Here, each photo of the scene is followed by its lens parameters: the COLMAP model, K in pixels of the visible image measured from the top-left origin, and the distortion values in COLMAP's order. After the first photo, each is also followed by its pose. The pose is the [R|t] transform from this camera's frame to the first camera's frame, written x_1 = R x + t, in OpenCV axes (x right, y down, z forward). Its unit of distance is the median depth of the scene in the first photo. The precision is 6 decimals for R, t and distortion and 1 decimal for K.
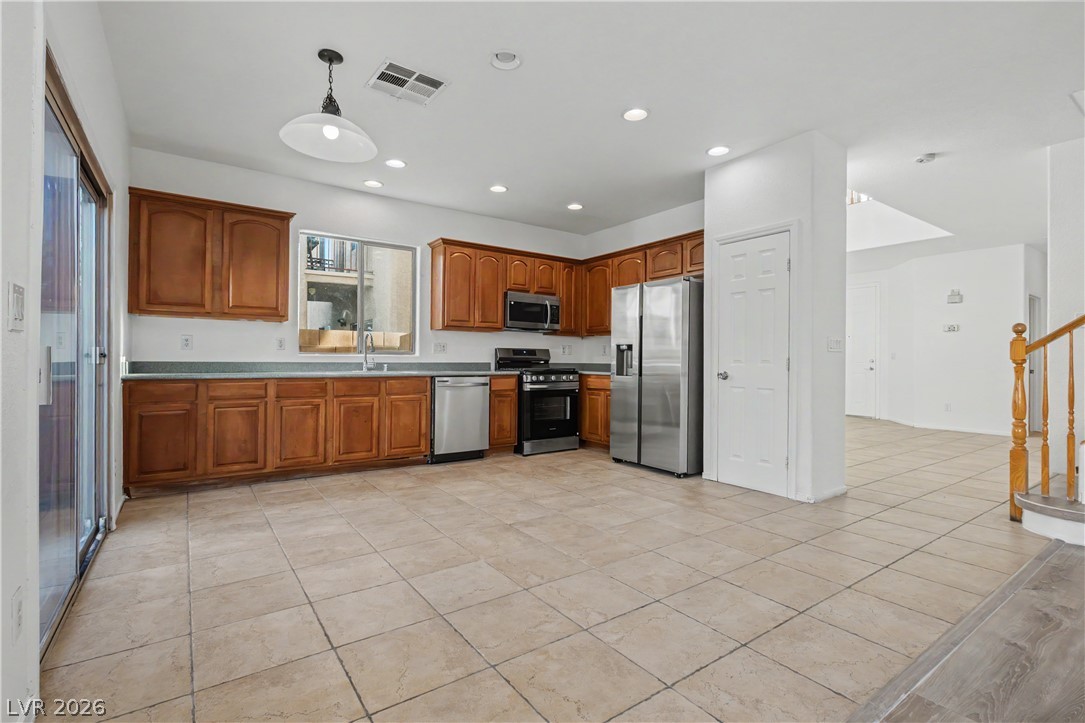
lens RADIAL K [[508.9, 0, 539.0], [0, 508.9, 359.6], [0, 0, 1]] dist [0.002664, 0.000396]
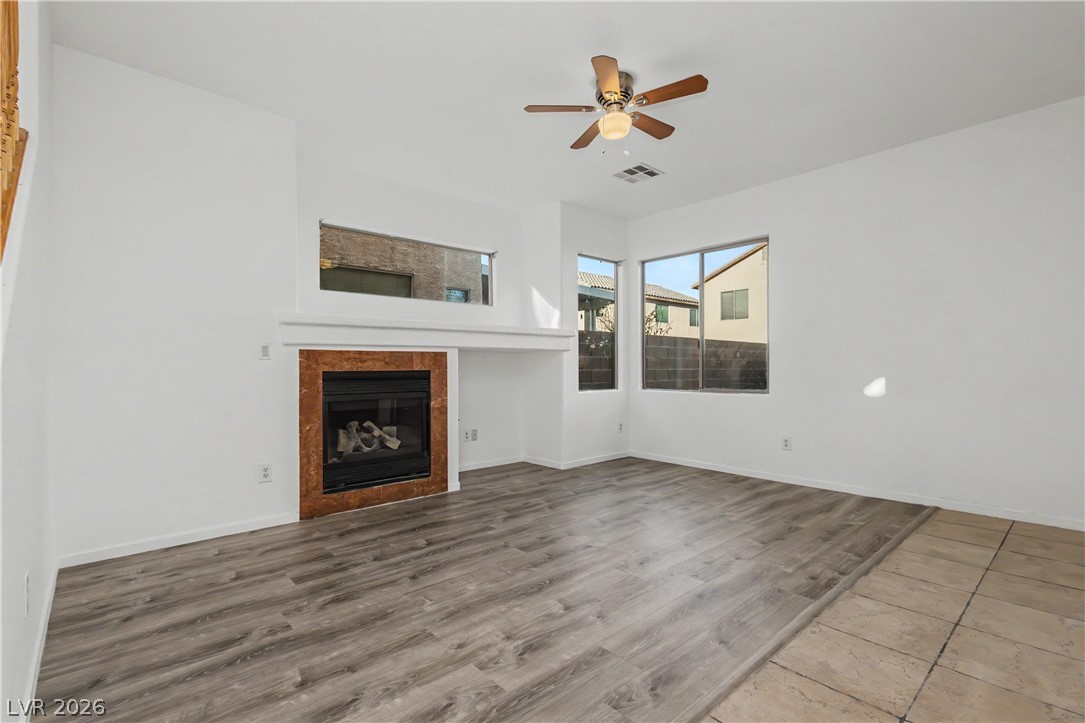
lens RADIAL K [[500.6, 0, 547.1], [0, 500.6, 363.5], [0, 0, 1]] dist [0.002651, -0.000084]
pose [[-0.993396, -0.003846, -0.114671, 0.629284], [-0.003024, 0.999968, -0.007343, 0.002530], [0.114696, -0.006948, -0.993376, 0.885001]]
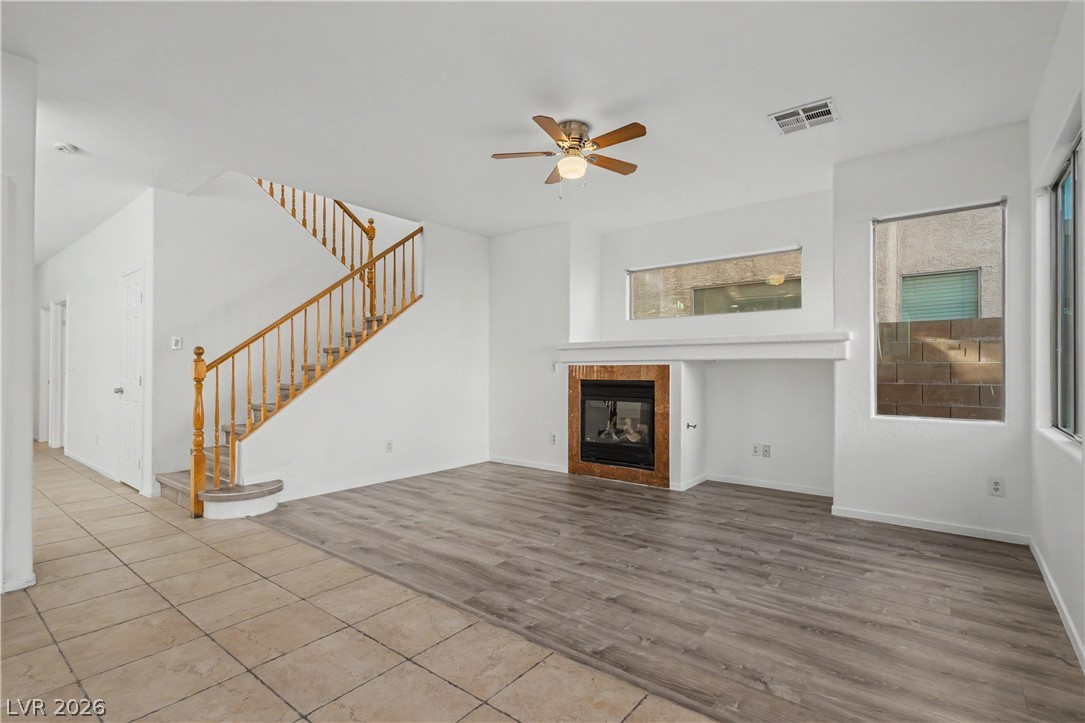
lens RADIAL K [[507.7, 0, 541.6], [0, 507.7, 364.9], [0, 0, 1]] dist [0.005384, -0.000006]
pose [[-0.286247, -0.001206, 0.958155, -0.311511], [-0.004204, 0.999991, 0.000003, -0.025844], [-0.958147, -0.004027, -0.286250, 0.464792]]
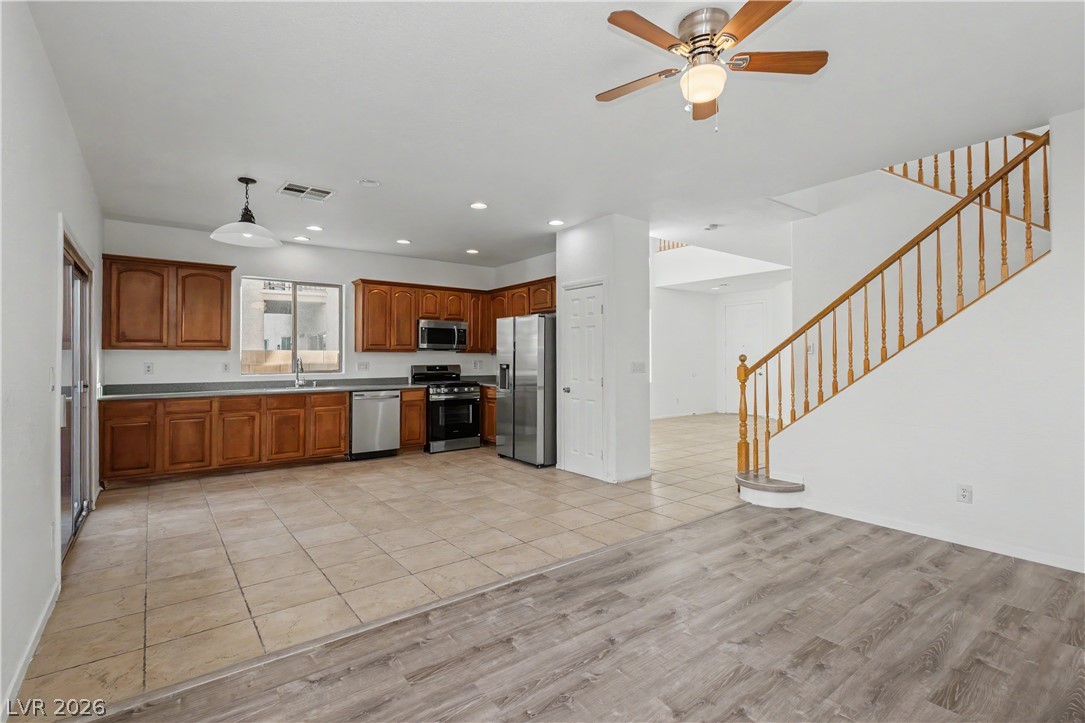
lens RADIAL K [[518.9, 0, 544.0], [0, 518.9, 353.6], [0, 0, 1]] dist [0.004028, -0.000126]
pose [[0.999298, -0.009331, 0.036288, 0.261837], [0.009613, 0.999925, -0.007620, -0.054046], [-0.036214, 0.007963, 0.999312, -0.352001]]
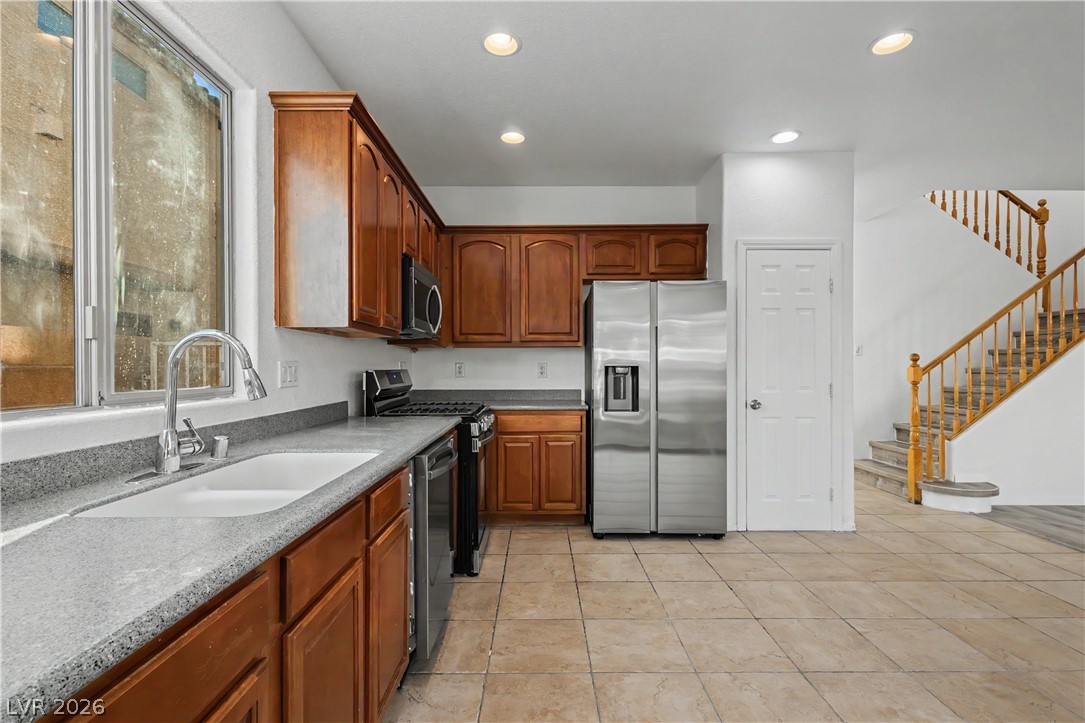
lens RADIAL K [[503.0, 0, 538.9], [0, 503.0, 367.0], [0, 0, 1]] dist [0.001712, 0.000222]
pose [[0.573292, -0.009687, 0.819294, -0.545257], [0.005624, 0.999953, 0.007888, -0.041299], [-0.819332, 0.000086, 0.573320, 0.835398]]
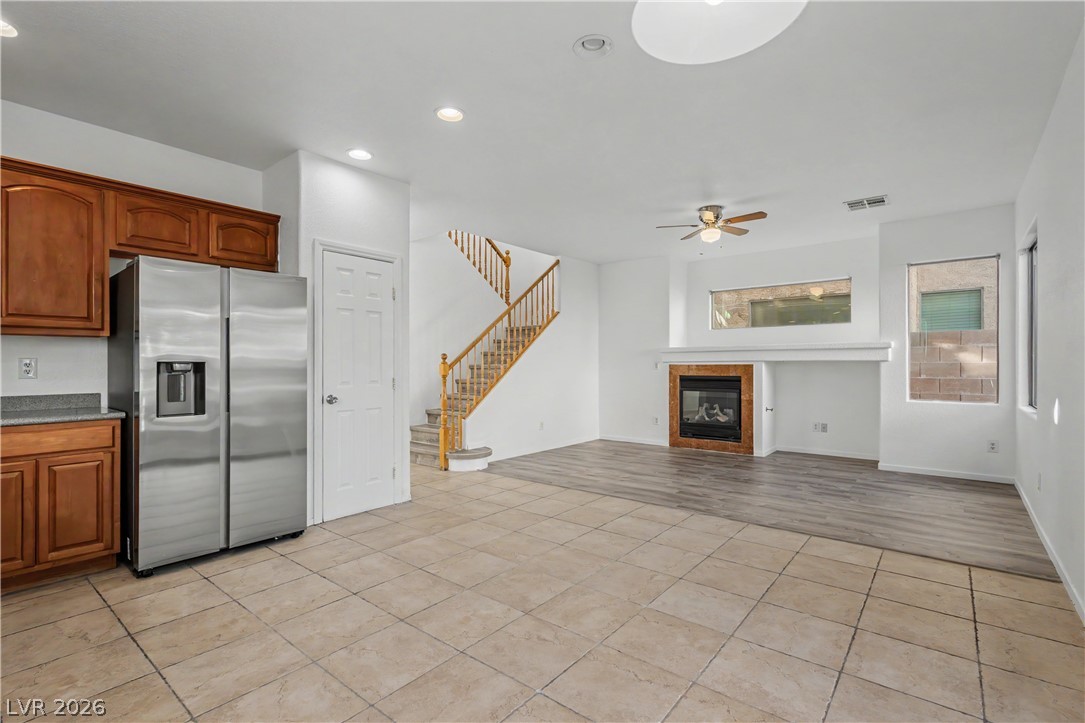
lens RADIAL K [[500.6, 0, 547.1], [0, 500.6, 363.5], [0, 0, 1]] dist [0.002651, -0.000084]
pose [[-0.280954, -0.005980, 0.959703, -0.597064], [-0.001501, 0.999982, 0.005791, -0.038428], [-0.959720, 0.000187, -0.280958, 0.906003]]
